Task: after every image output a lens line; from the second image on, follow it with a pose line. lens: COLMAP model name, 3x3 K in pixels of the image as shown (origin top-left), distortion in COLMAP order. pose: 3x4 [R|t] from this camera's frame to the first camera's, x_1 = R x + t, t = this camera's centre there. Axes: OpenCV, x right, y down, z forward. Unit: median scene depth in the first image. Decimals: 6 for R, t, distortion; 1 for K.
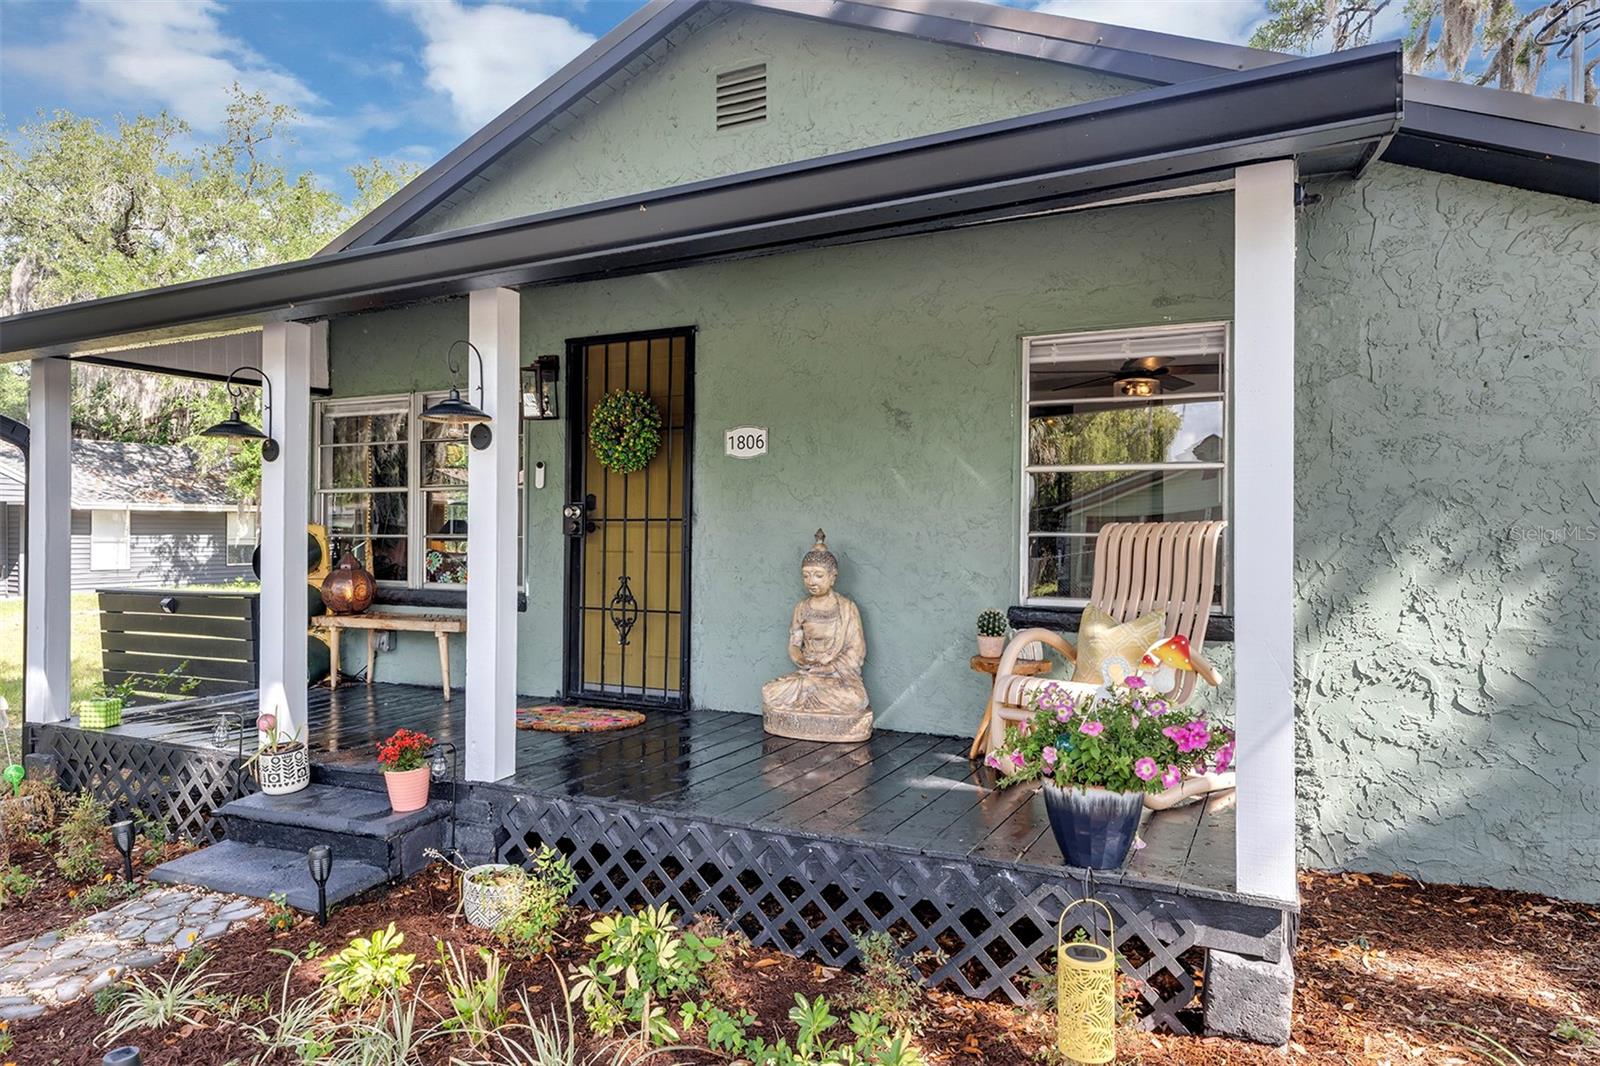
lens RADIAL K [[1020.3, 0, 800.0], [0, 1020.3, 533.0], [0, 0, 1]] dist [-0.003907, -0.000894]
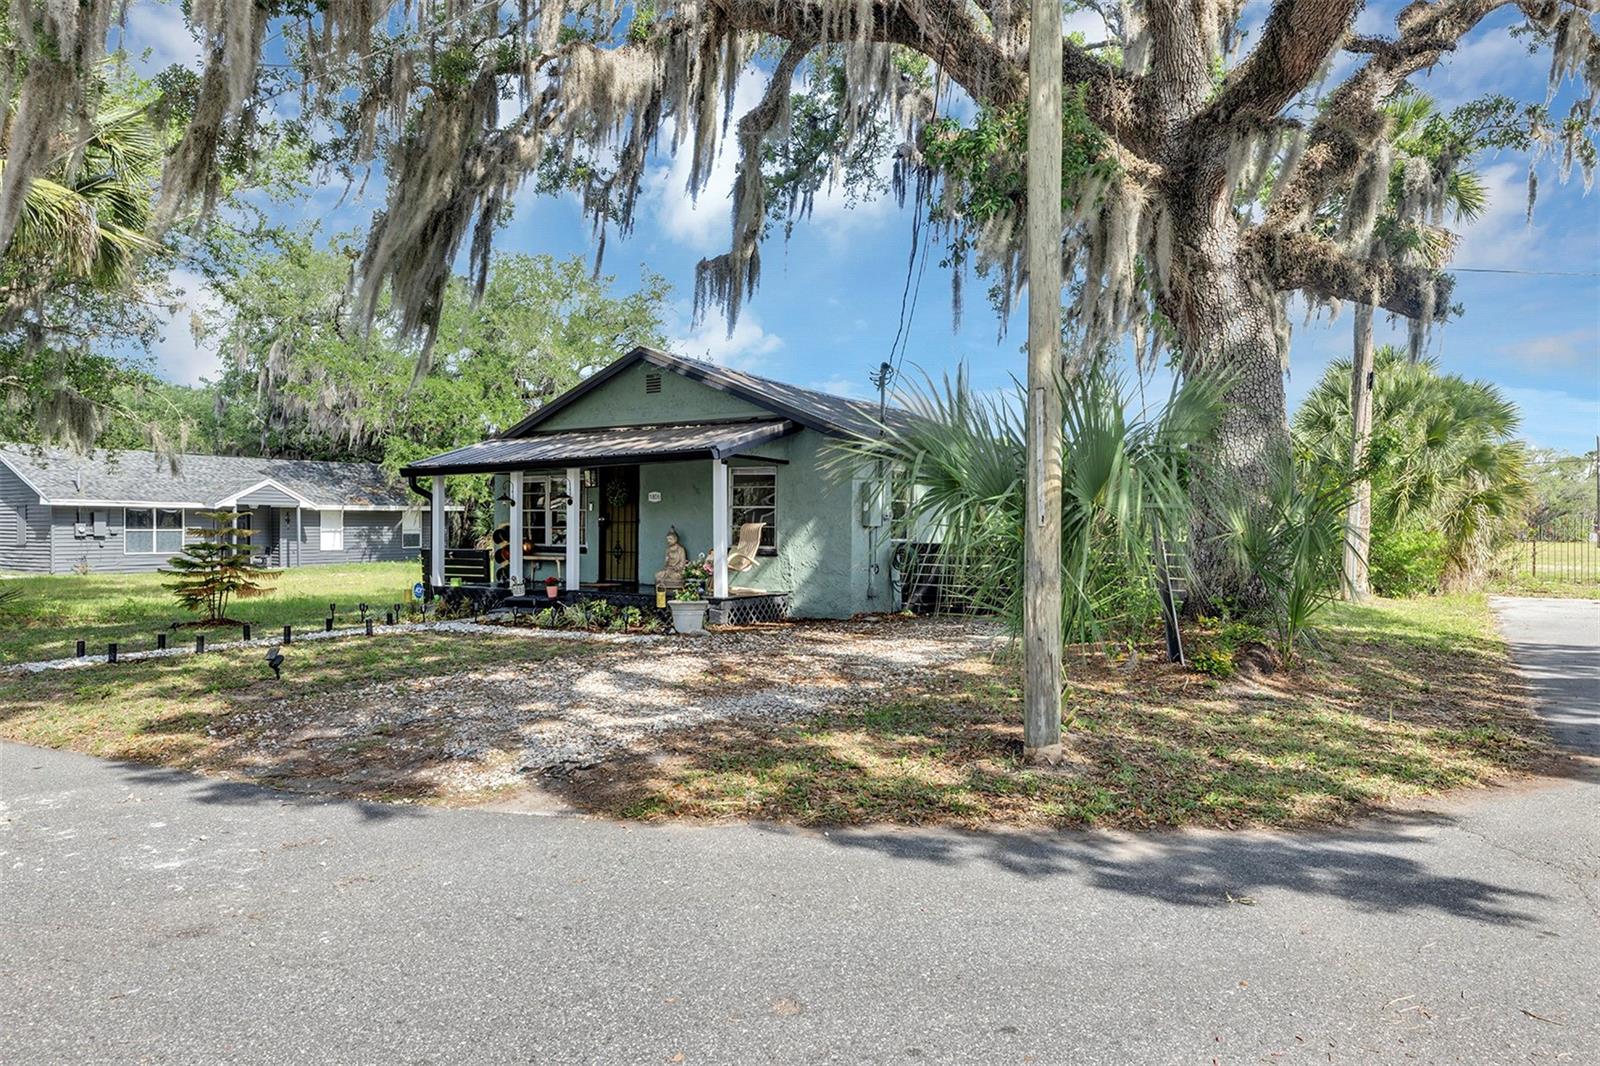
lens RADIAL K [[1041.2, 0, 801.3], [0, 1041.2, 551.3], [0, 0, 1]] dist [-0.003262, -0.002178]
pose [[0.995624, 0.002019, -0.093428, 0.664350], [0.000370, 0.999674, 0.025540, -0.004464], [0.093449, -0.025463, 0.995298, -2.036844]]
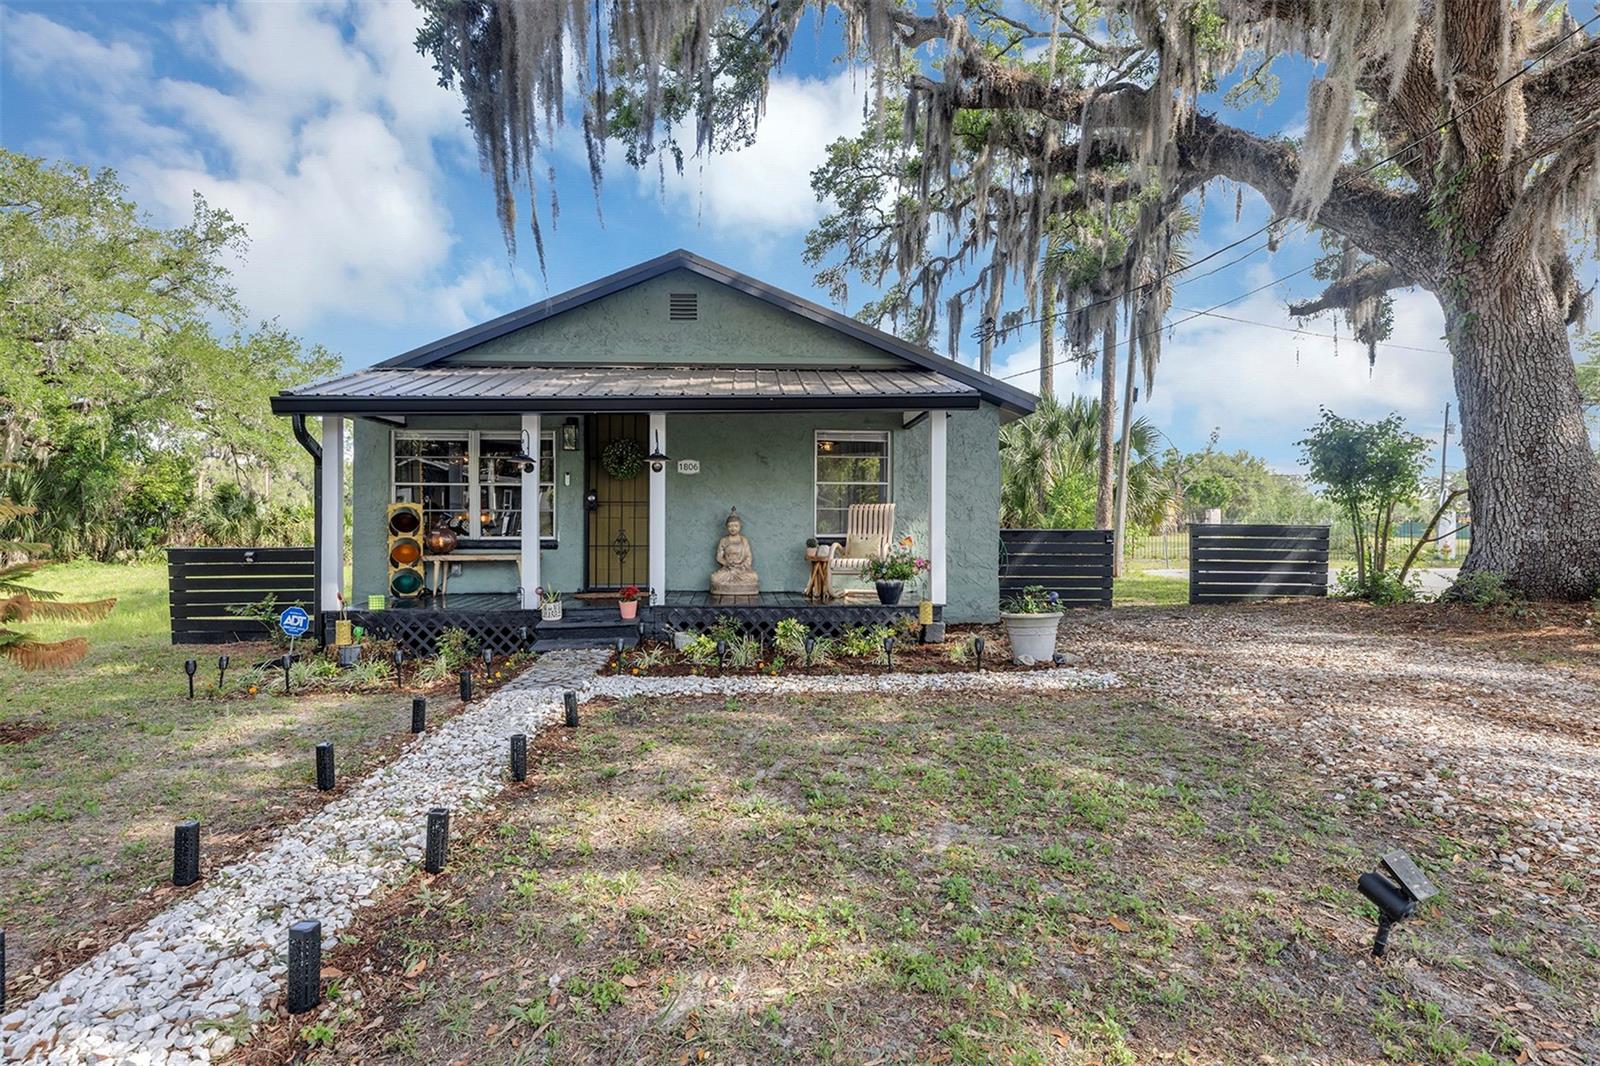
lens RADIAL K [[880.9, 0, 800.0], [0, 880.9, 533.0], [0, 0, 1]] dist [0.004113, 0.000797]
pose [[0.864769, -0.006397, 0.502130, -0.774767], [0.002317, 0.999959, 0.008749, 0.035683], [-0.502165, -0.006403, 0.864748, -0.733643]]
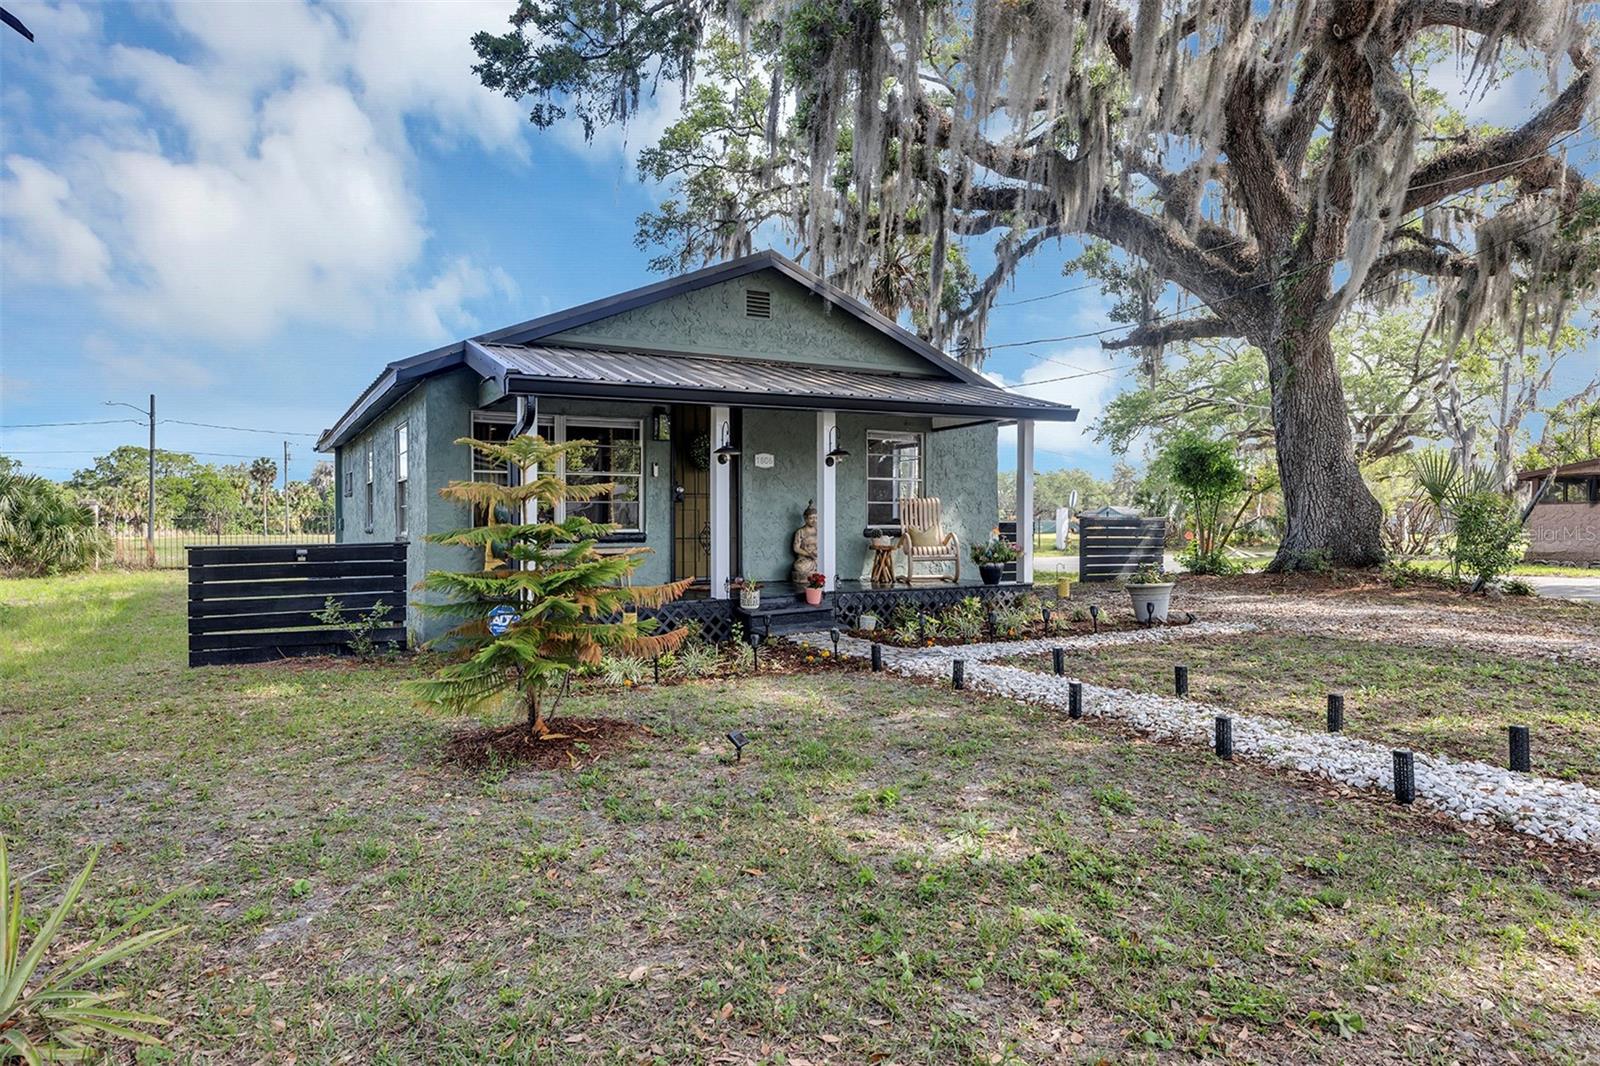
lens RADIAL K [[965.4, 0, 800.0], [0, 965.4, 533.0], [0, 0, 1]] dist [0.004310, 0.000405]
pose [[0.546373, -0.012690, 0.837446, -1.745245], [0.005191, 0.999917, 0.011765, 0.044699], [-0.837526, -0.002081, 0.546394, -0.220496]]
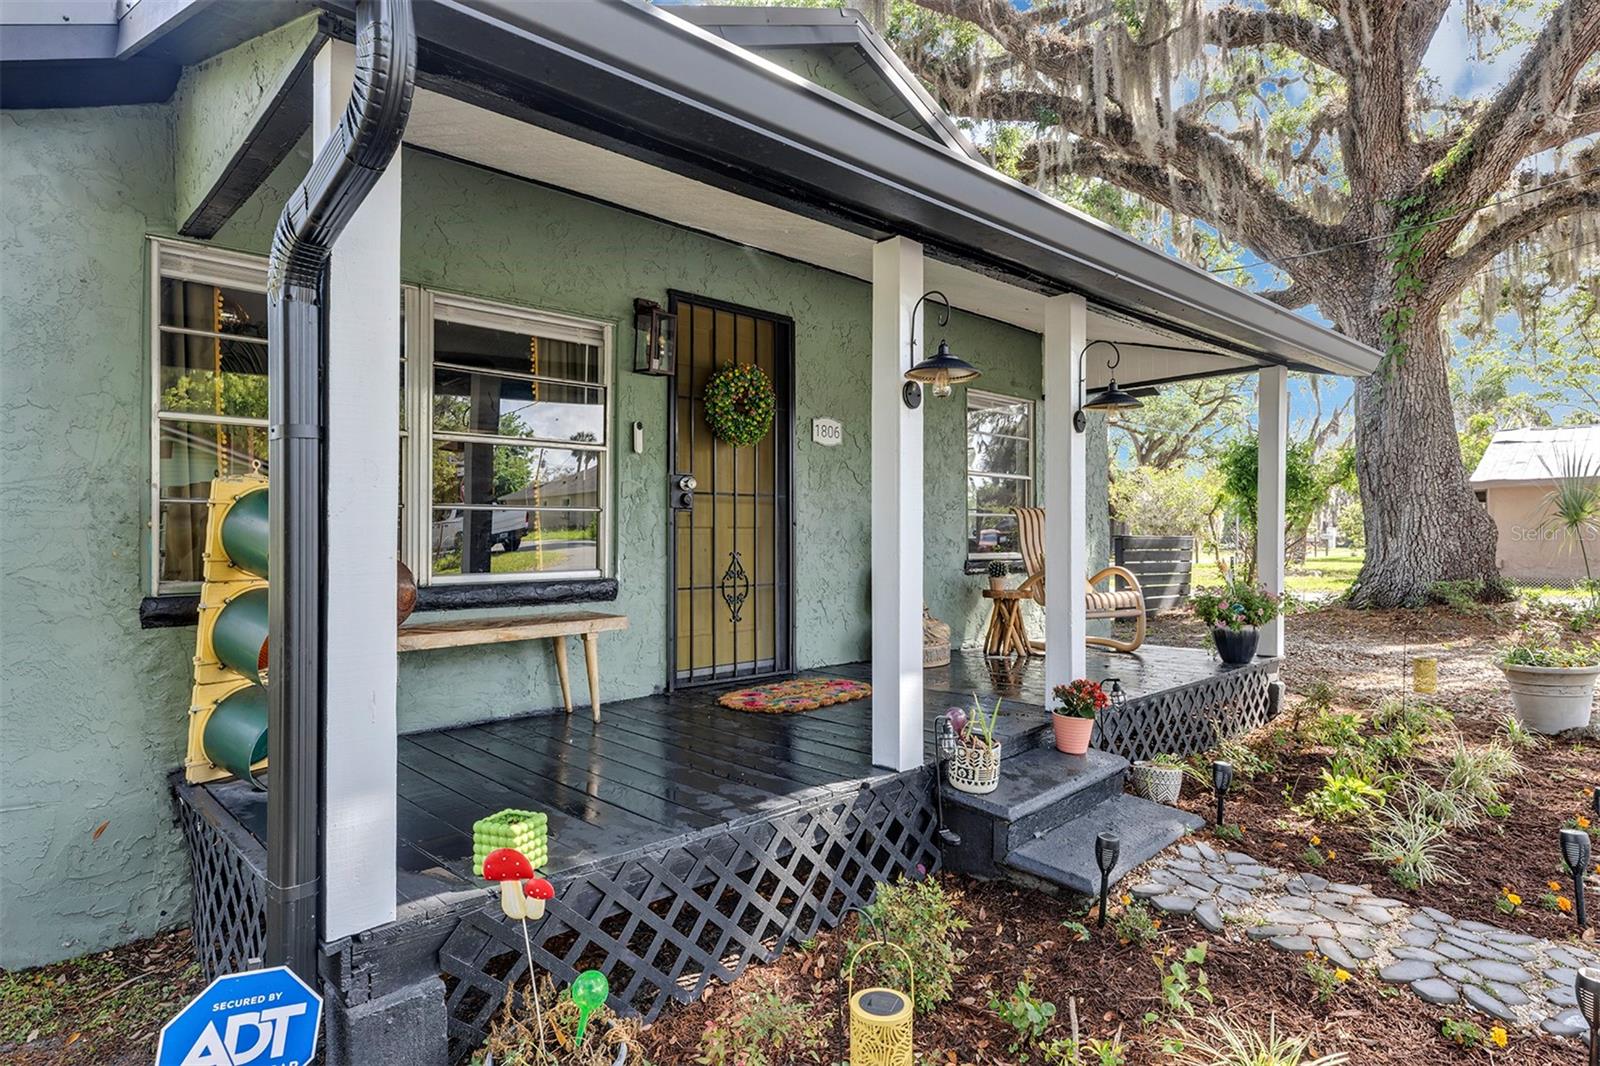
lens RADIAL K [[880.9, 0, 800.0], [0, 880.9, 533.0], [0, 0, 1]] dist [0.004113, 0.000797]
pose [[0.327744, -0.004177, 0.944757, -0.983101], [0.000794, 0.999991, 0.004146, 0.021505], [-0.944766, -0.000609, 0.327745, 0.683779]]
